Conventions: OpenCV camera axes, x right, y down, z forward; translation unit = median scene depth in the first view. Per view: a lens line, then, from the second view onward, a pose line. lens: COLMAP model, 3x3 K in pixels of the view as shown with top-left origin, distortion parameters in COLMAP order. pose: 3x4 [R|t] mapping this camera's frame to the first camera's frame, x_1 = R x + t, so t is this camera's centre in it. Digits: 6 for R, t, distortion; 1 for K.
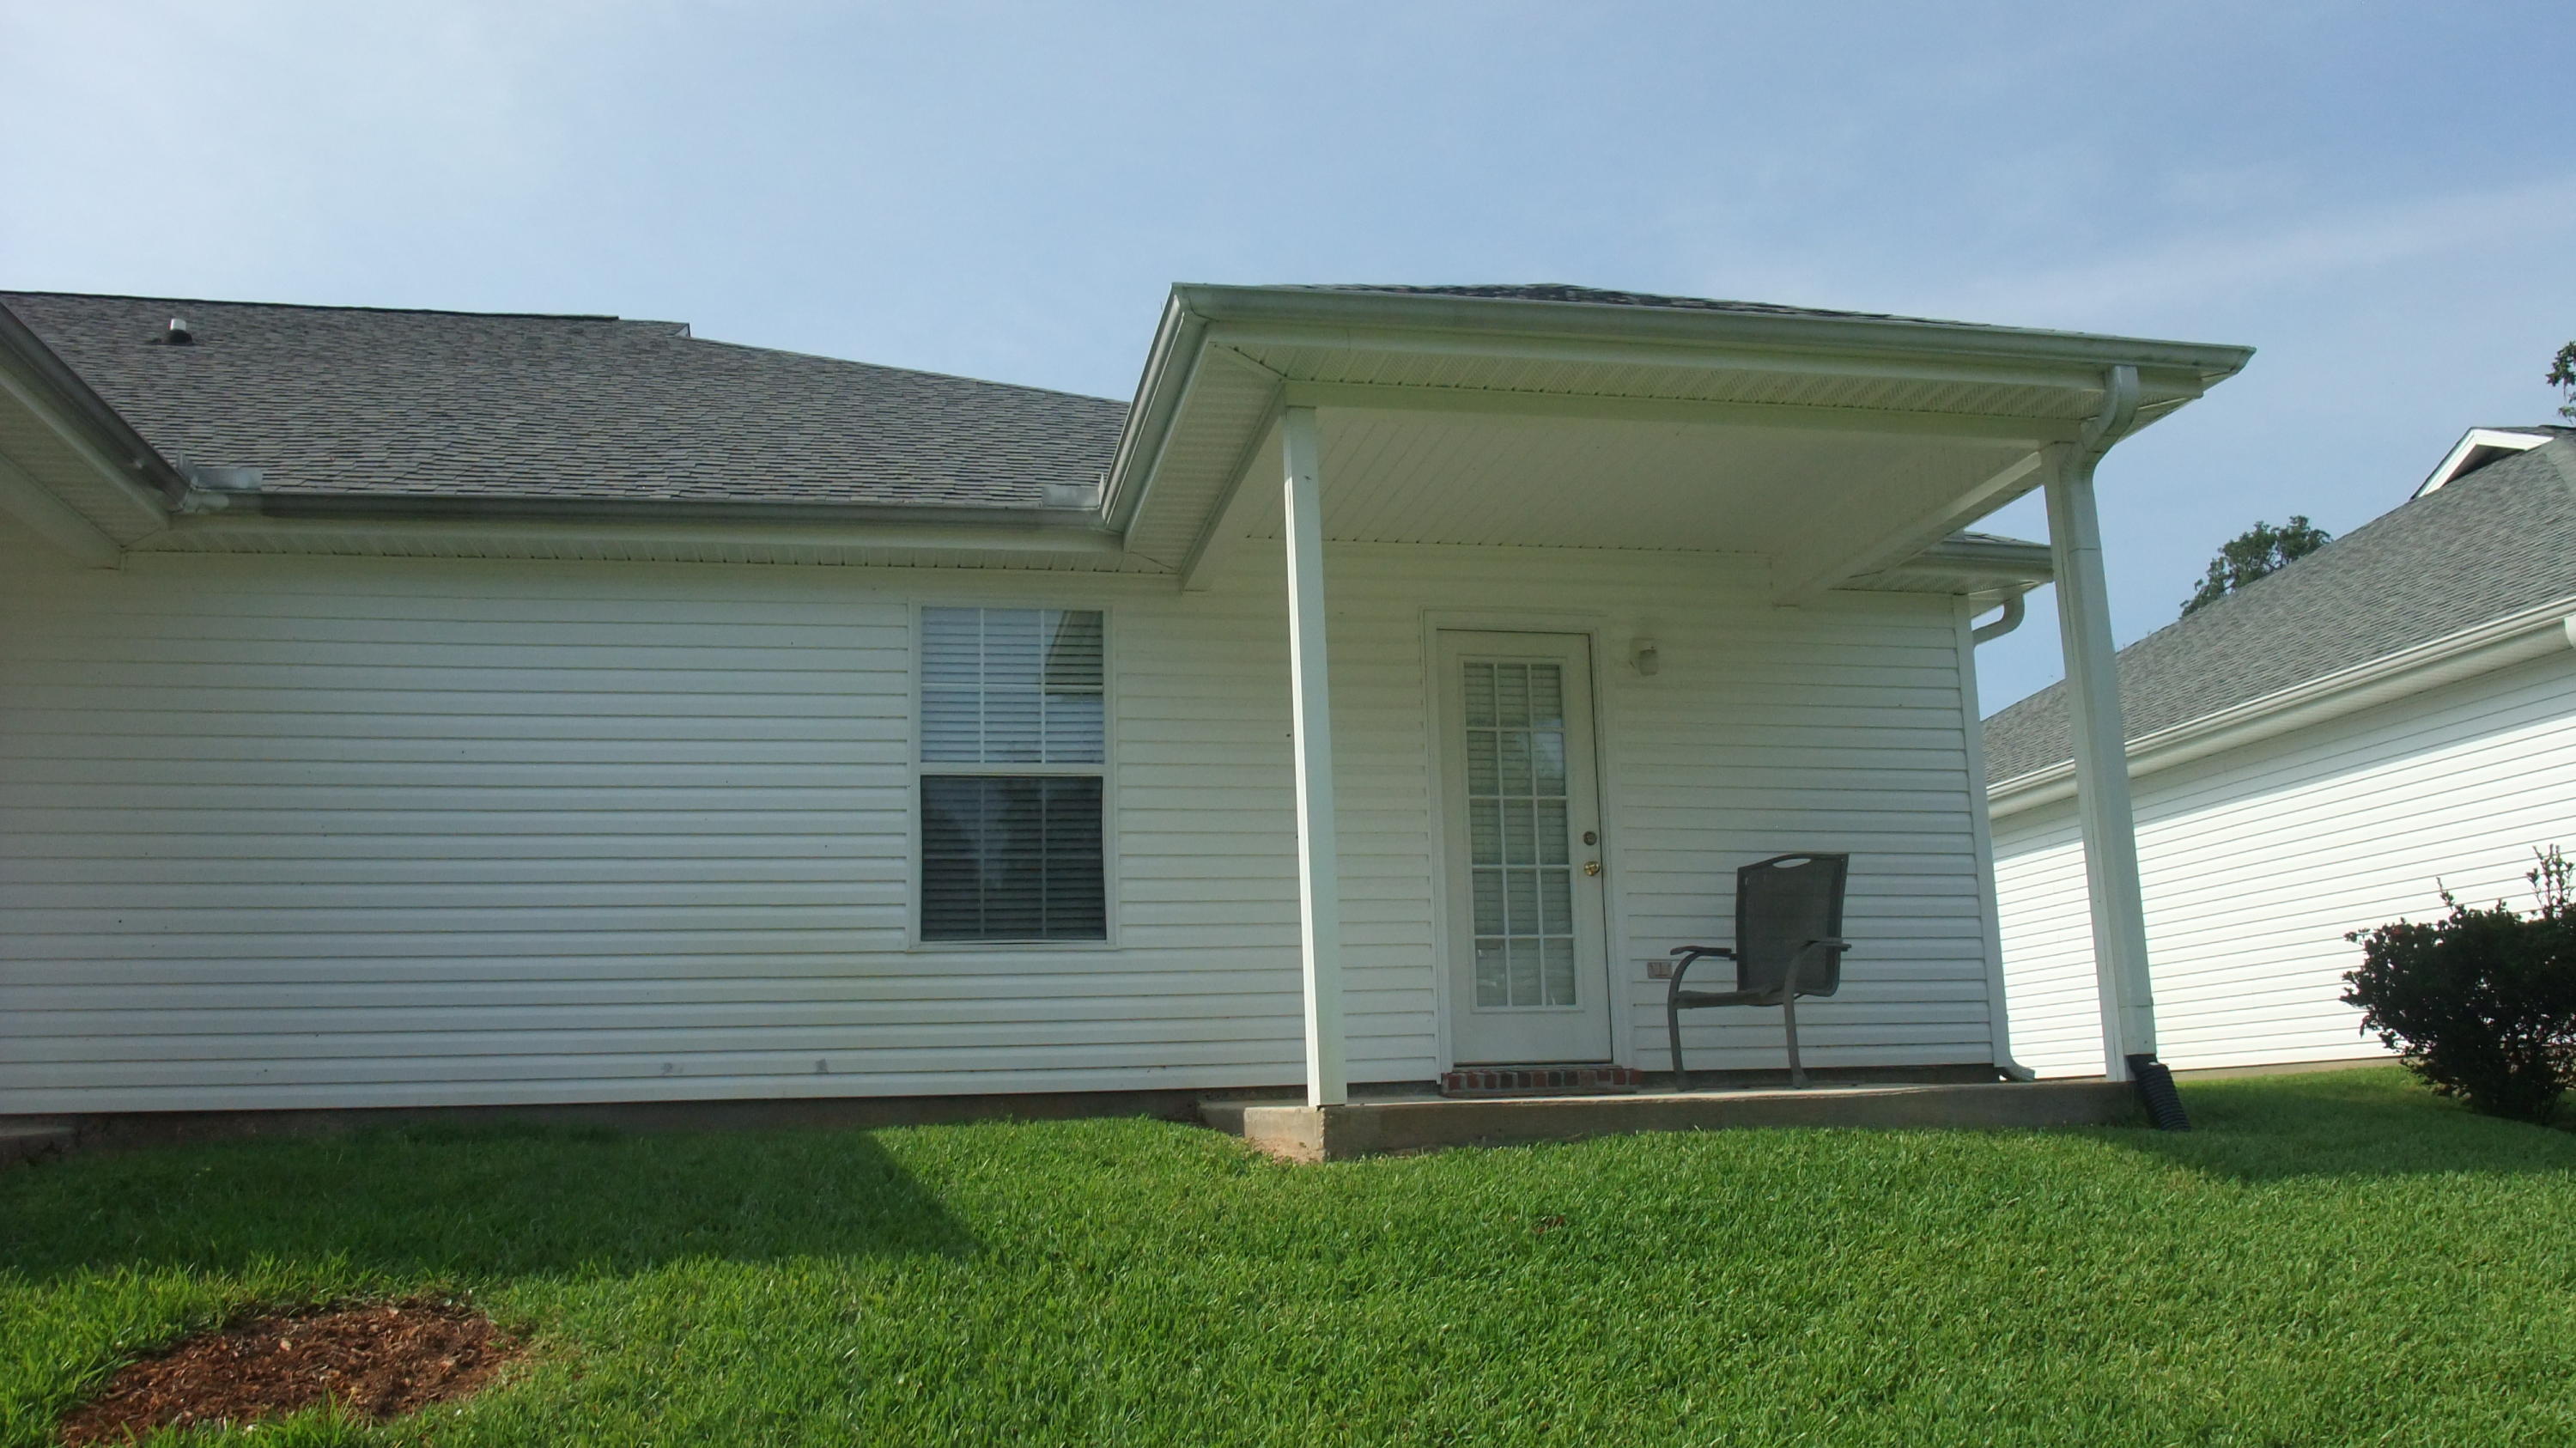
lens RADIAL K [[1927.3, 0, 1287.3], [0, 1927.3, 741.4], [0, 0, 1]] dist [-0.100238, 0.063664]
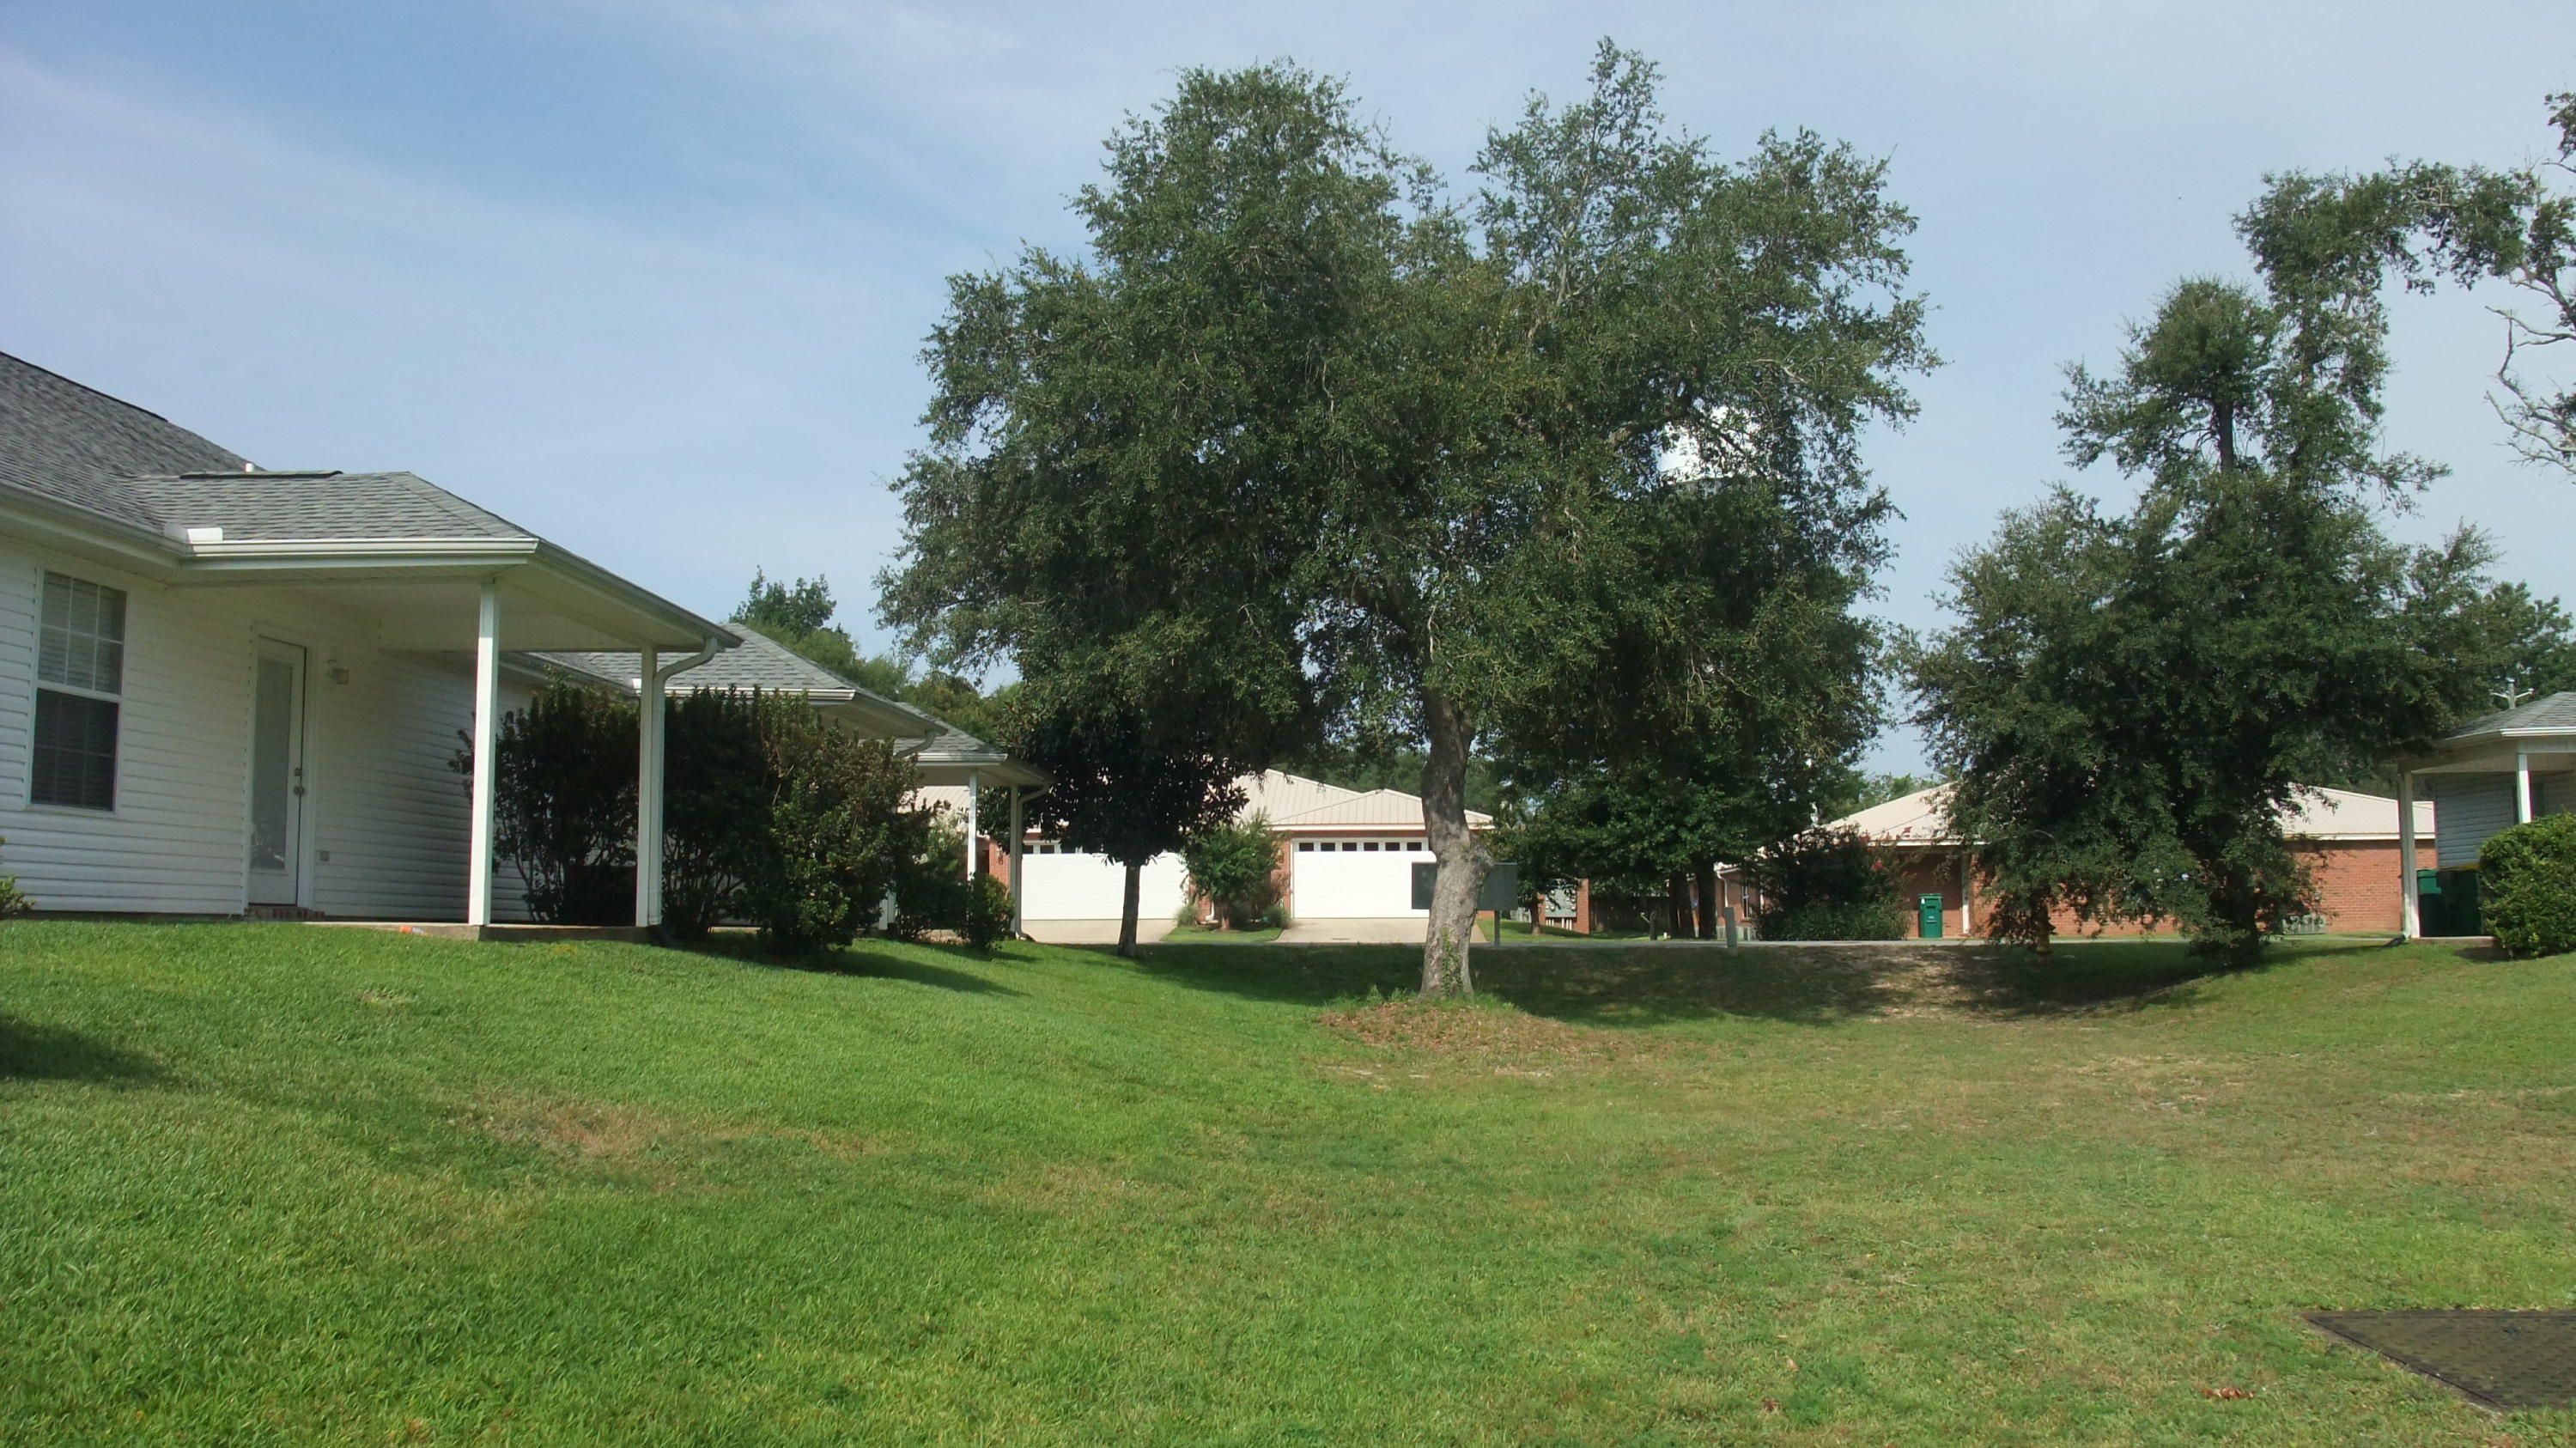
lens RADIAL K [[1927.3, 0, 1287.3], [0, 1927.3, 741.4], [0, 0, 1]] dist [-0.100238, 0.063664]
pose [[0.255531, 0.122873, 0.958961, -1.285941], [-0.193989, 0.978235, -0.073651, -0.023804], [-0.947139, -0.167207, 0.273805, -0.281990]]
